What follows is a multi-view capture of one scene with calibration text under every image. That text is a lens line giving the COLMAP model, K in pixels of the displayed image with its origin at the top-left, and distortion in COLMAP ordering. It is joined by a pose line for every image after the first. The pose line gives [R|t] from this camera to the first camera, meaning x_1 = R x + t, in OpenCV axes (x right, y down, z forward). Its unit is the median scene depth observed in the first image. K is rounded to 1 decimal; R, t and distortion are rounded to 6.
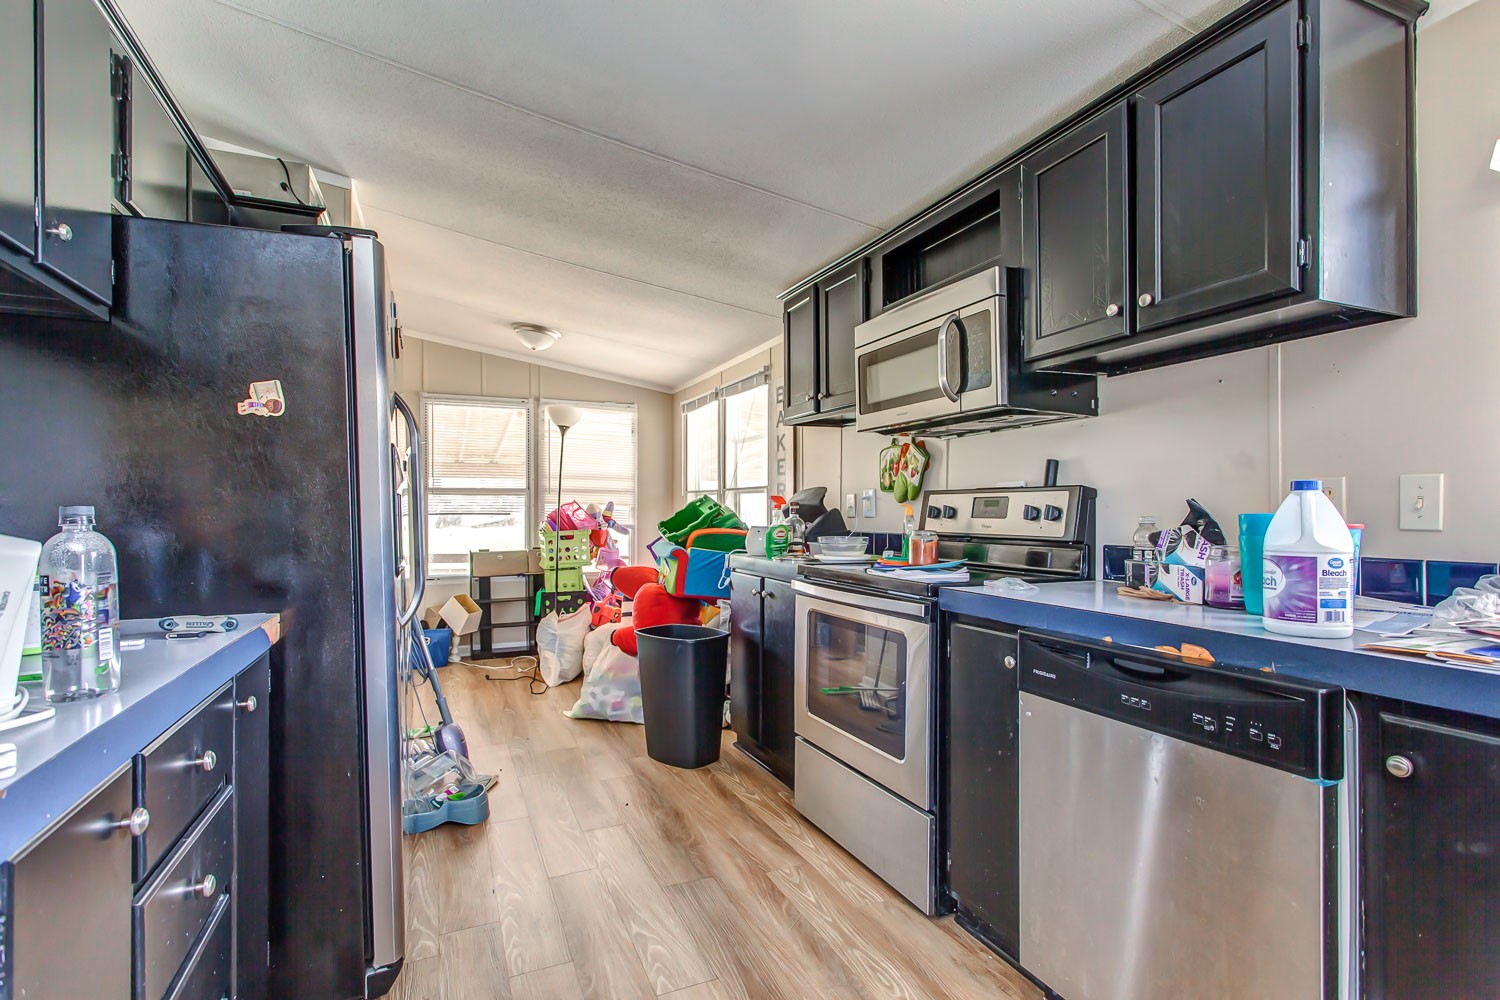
lens RADIAL K [[714.0, 0, 741.4], [0, 714.0, 511.6], [0, 0, 1]] dist [-0.000533, 0.000317]
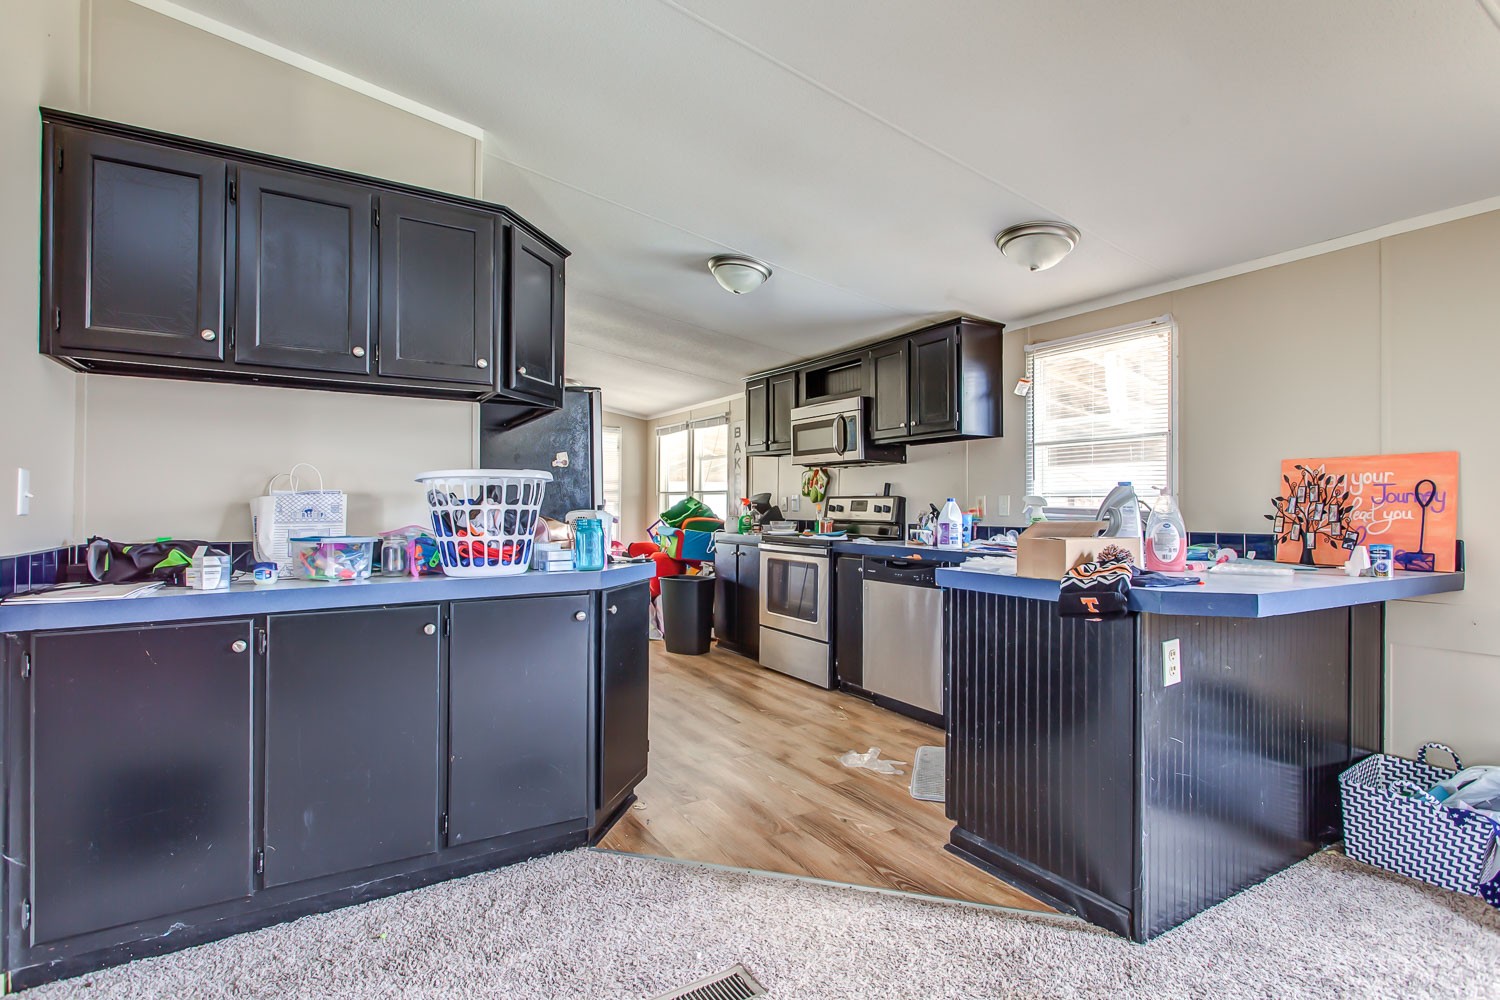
lens RADIAL K [[714.0, 0, 748.4], [0, 714.0, 493.7], [0, 0, 1]] dist [-0.000533, 0.000317]
pose [[0.990128, 0.008701, 0.139893, -0.230191], [-0.006084, 0.999799, -0.019126, 0.000098], [-0.140031, 0.018086, 0.989982, -0.907133]]
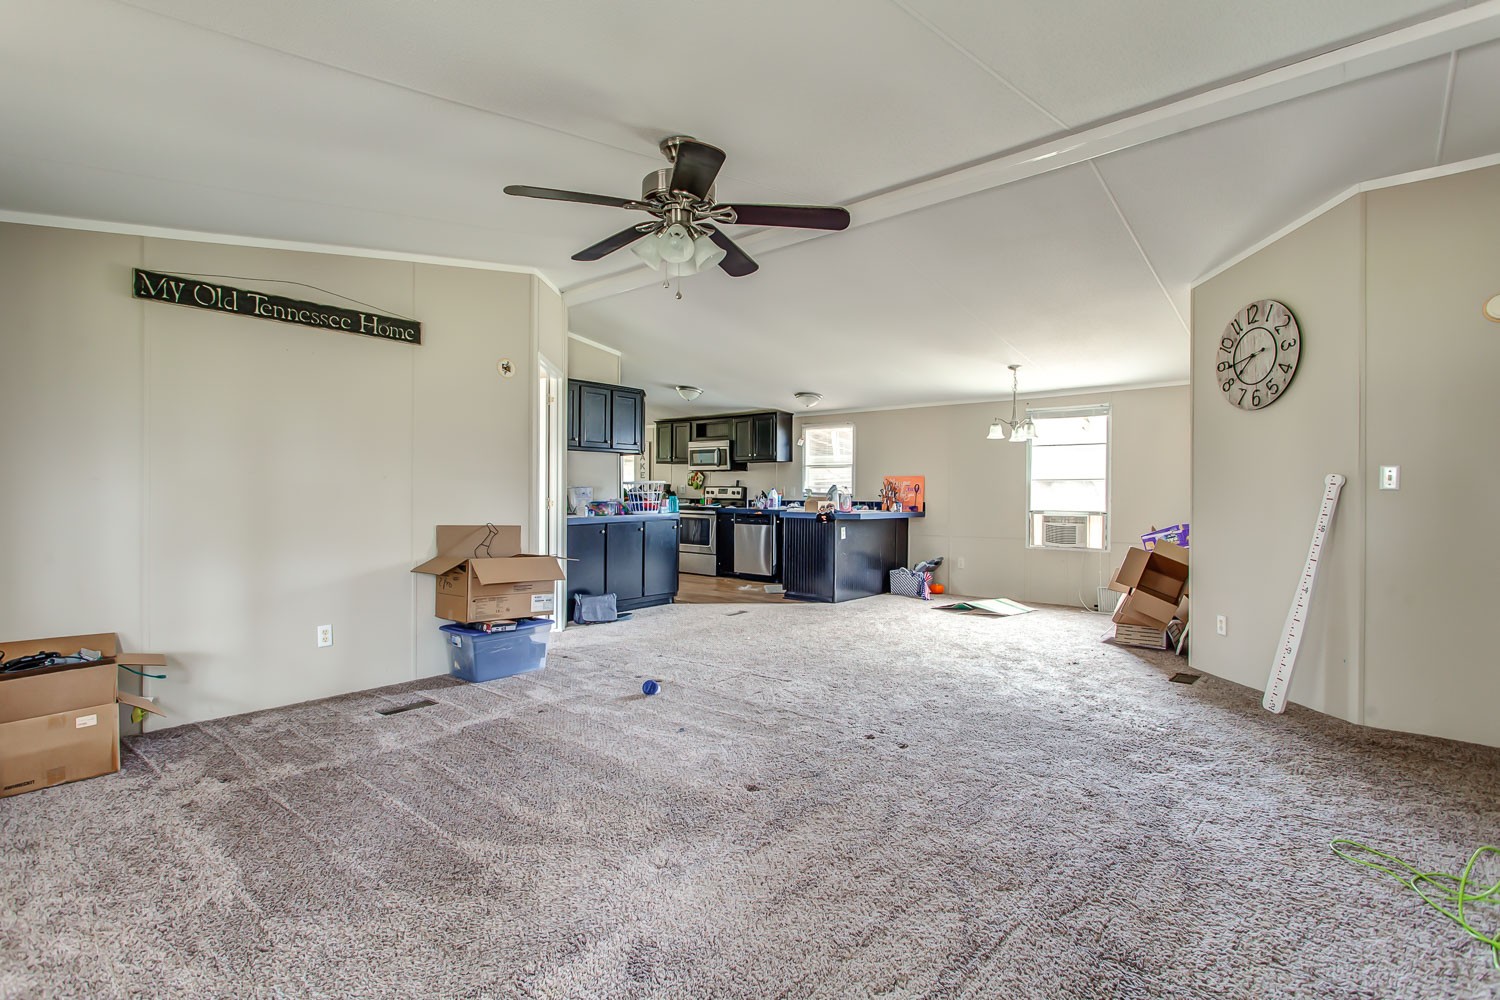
lens RADIAL K [[714.0, 0, 743.0], [0, 714.0, 495.2], [0, 0, 1]] dist [-0.000533, 0.000317]
pose [[0.894888, 0.005040, 0.446262, -1.334928], [-0.007637, 0.999963, 0.004021, -0.000297], [-0.446225, -0.007007, 0.894893, -2.626763]]
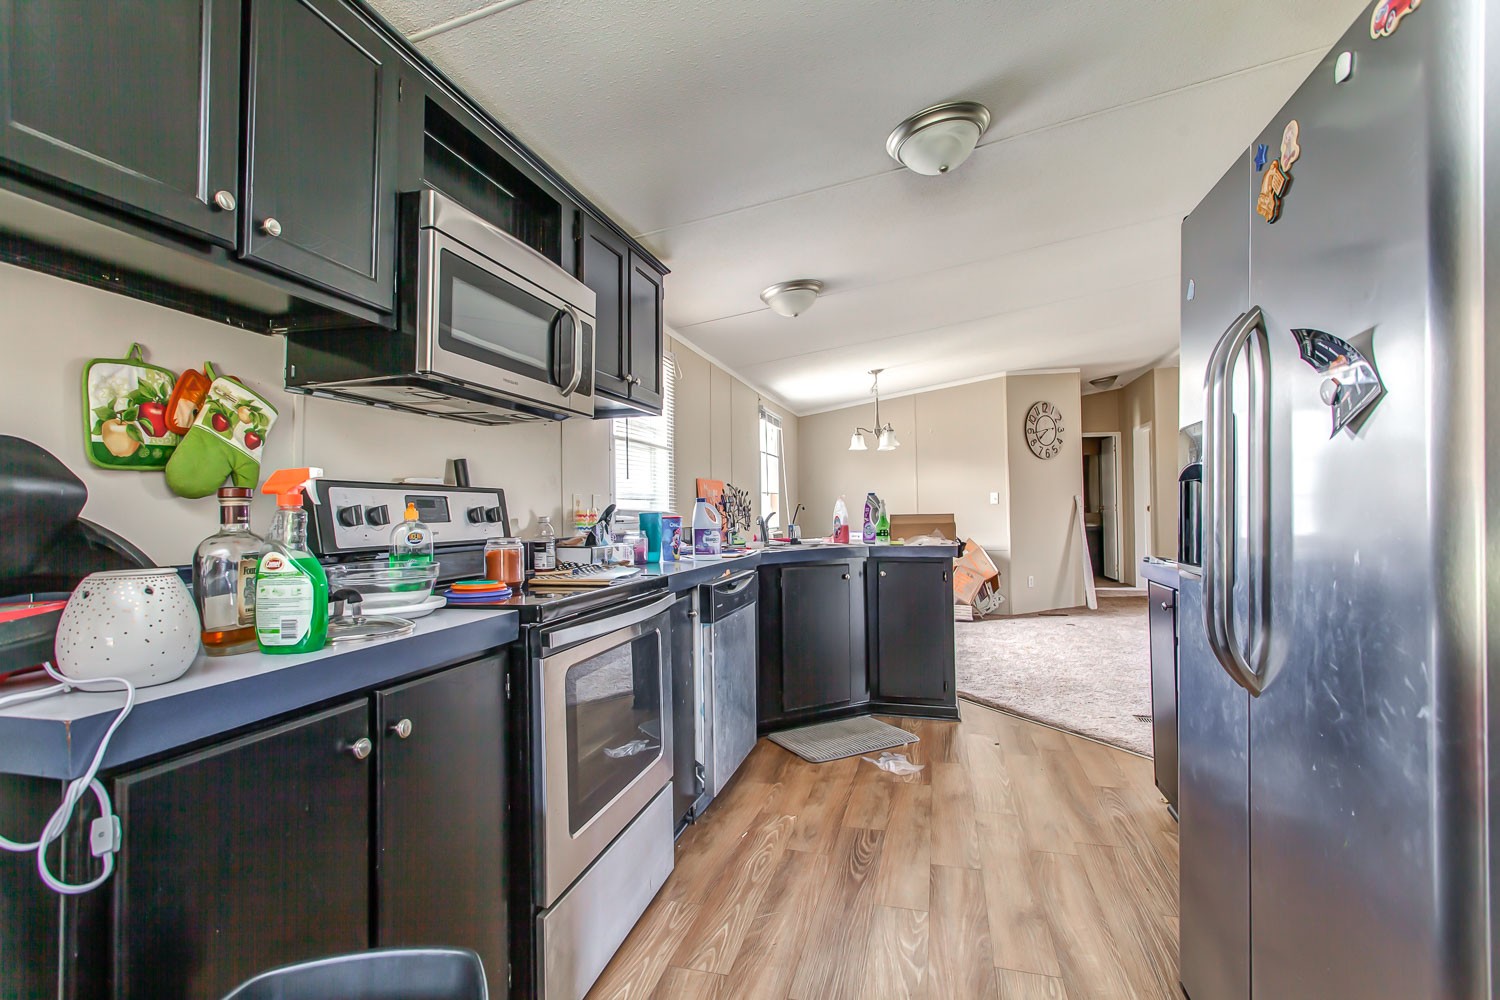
lens RADIAL K [[714.0, 0, 742.1], [0, 714.0, 498.6], [0, 0, 1]] dist [-0.000533, 0.000317]
pose [[-0.785974, 0.018886, 0.617971, -0.408256], [0.010852, 0.999801, -0.016753, -0.000486], [-0.618164, -0.006461, -0.786022, 1.393931]]
